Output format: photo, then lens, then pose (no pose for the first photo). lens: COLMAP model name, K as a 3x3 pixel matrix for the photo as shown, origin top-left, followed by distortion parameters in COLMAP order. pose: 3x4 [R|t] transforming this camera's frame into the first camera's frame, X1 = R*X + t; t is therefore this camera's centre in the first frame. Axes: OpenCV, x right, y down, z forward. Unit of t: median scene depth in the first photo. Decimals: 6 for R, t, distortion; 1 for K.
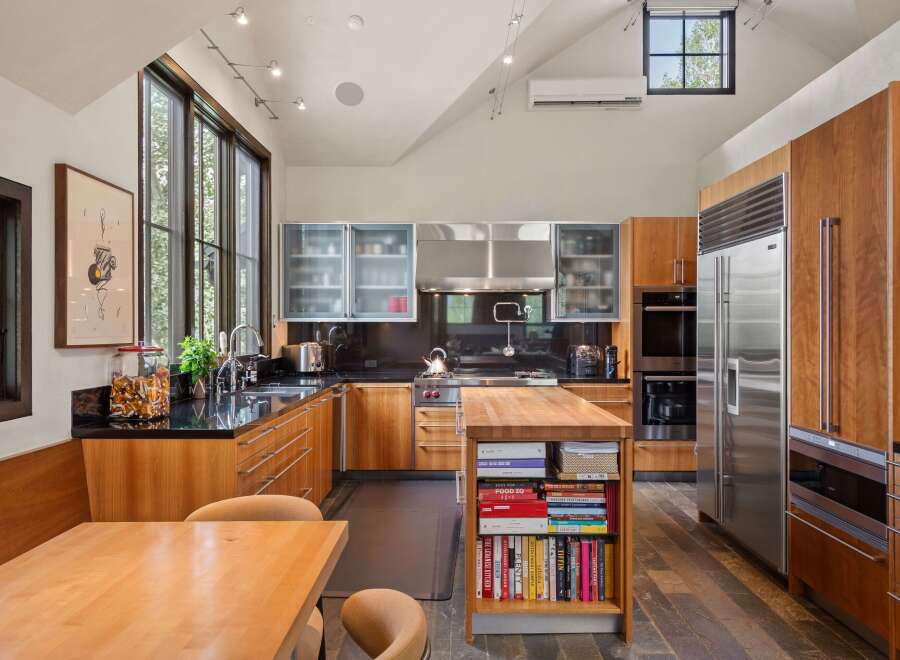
lens RADIAL K [[680.1, 0, 435.4], [0, 680.1, 331.4], [0, 0, 1]] dist [0.027960, -0.015695]
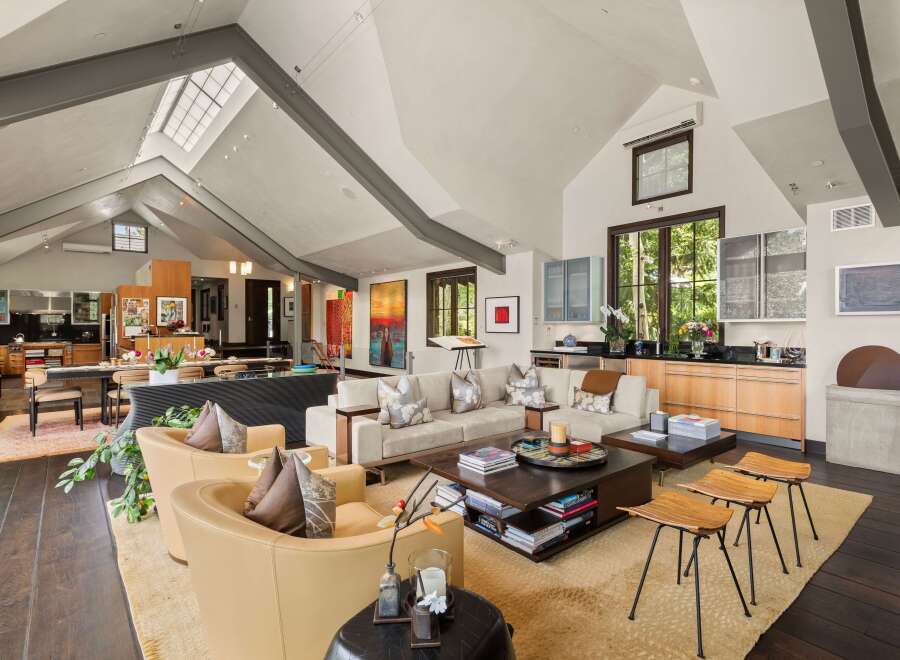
lens RADIAL K [[464.6, 0, 455.8], [0, 464.6, 324.2], [0, 0, 1]] dist [0.016095, -0.003058]
pose [[0.748062, -0.002535, 0.663624, 0.067532], [0.006753, 0.999970, -0.003793, 0.005714], [-0.663595, 0.007319, 0.748056, -1.825154]]
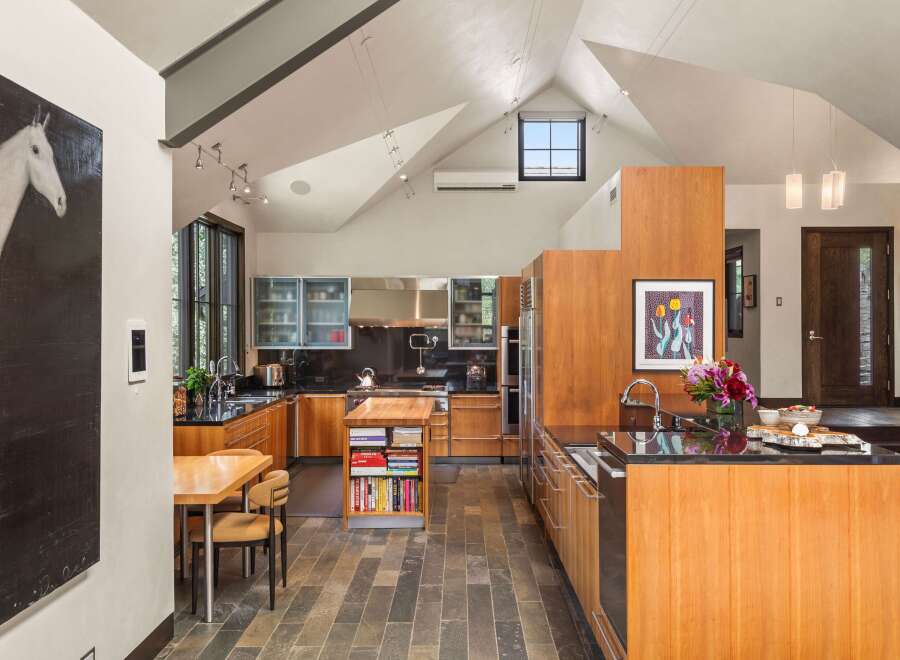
lens RADIAL K [[759.2, 0, 435.3], [0, 759.2, 328.7], [0, 0, 1]] dist [0.036078, -0.000811]
pose [[0.999998, -0.001857, 0.000322, 0.152168], [0.001857, 0.999996, -0.001941, -0.056066], [-0.000318, 0.001941, 0.999998, -0.575001]]
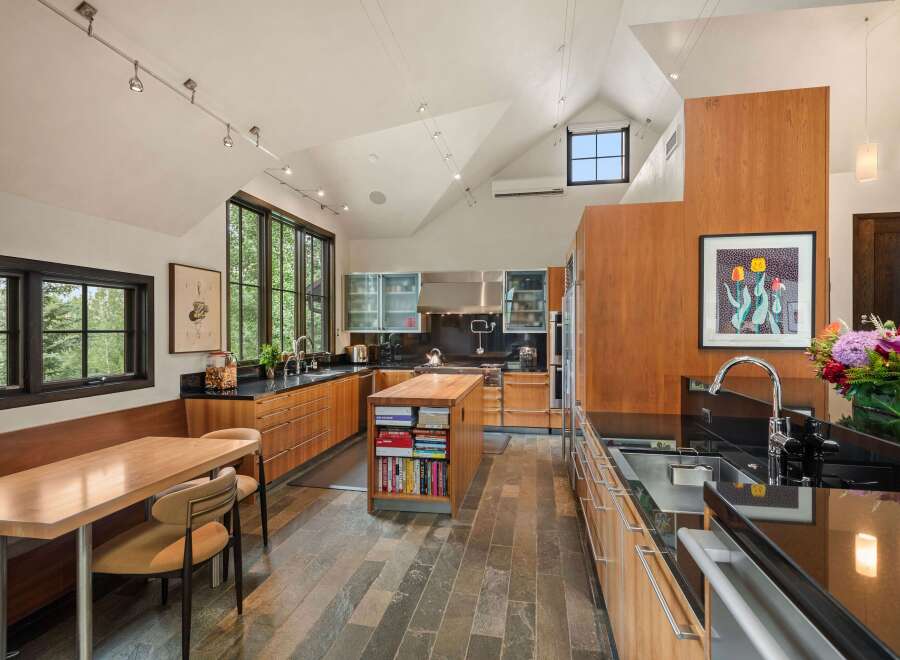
lens RADIAL K [[464.6, 0, 436.0], [0, 464.6, 333.5], [0, 0, 1]] dist [0.016095, -0.003058]
pose [[0.983362, 0.000246, -0.181658, 0.227983], [0.000917, 0.999980, 0.006320, -0.020736], [0.181656, -0.006381, 0.983341, -0.105499]]
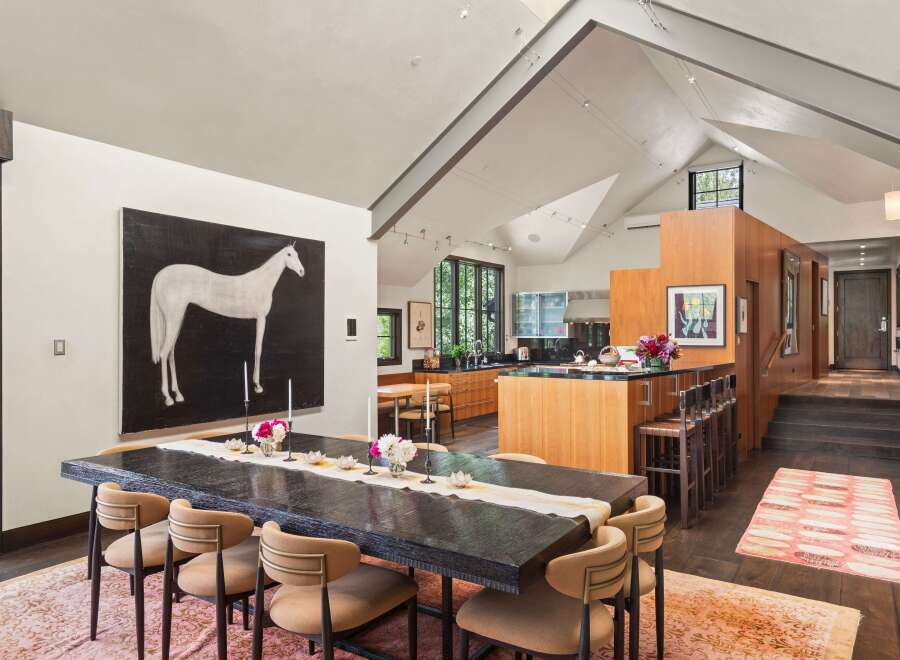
lens RADIAL K [[582.0, 0, 431.1], [0, 582.0, 338.3], [0, 0, 1]] dist [-0.003377, 0.001956]
pose [[0.830899, 0.000164, -0.556423, 0.681042], [0.002315, 0.999990, 0.003751, -0.022034], [0.556418, -0.004405, 0.830891, -0.820249]]
